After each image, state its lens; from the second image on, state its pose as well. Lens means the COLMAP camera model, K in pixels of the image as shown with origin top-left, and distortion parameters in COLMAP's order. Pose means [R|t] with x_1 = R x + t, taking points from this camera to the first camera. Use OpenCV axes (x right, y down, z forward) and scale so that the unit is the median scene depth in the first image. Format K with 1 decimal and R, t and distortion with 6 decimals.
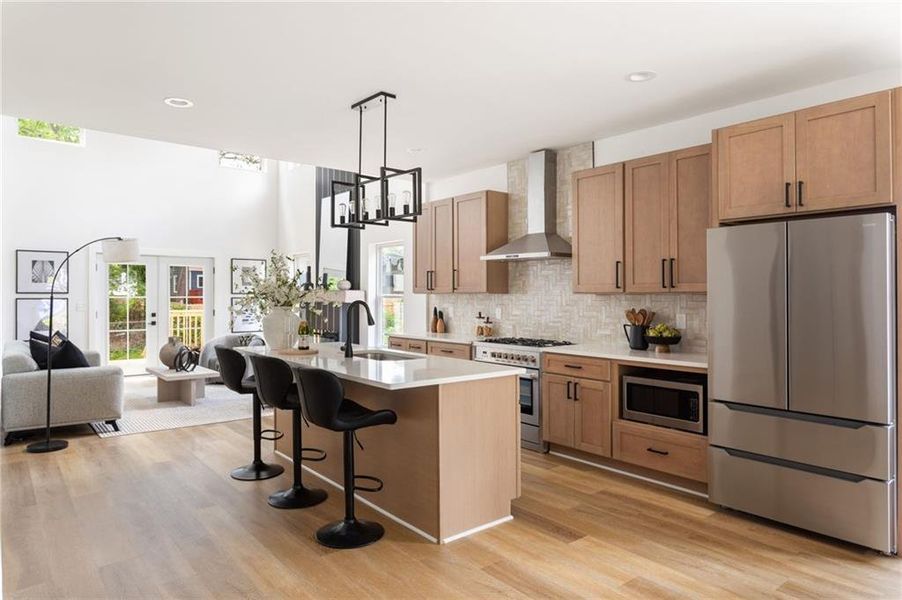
lens RADIAL K [[555.9, 0, 453.4], [0, 555.9, 293.3], [0, 0, 1]] dist [-0.006505, 0.000282]
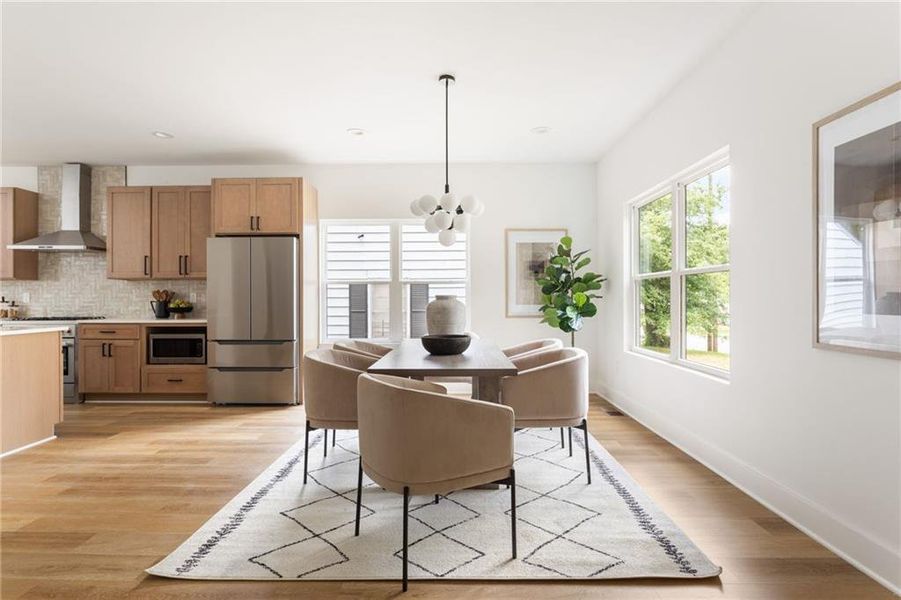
lens RADIAL K [[456.6, 0, 440.3], [0, 456.6, 292.1], [0, 0, 1]] dist [-0.003542, 0.000259]
pose [[0.655262, 0.006077, 0.755377, -0.085806], [0.002163, 0.999948, -0.009921, 0.046069], [-0.755399, 0.008135, 0.655215, -0.313070]]
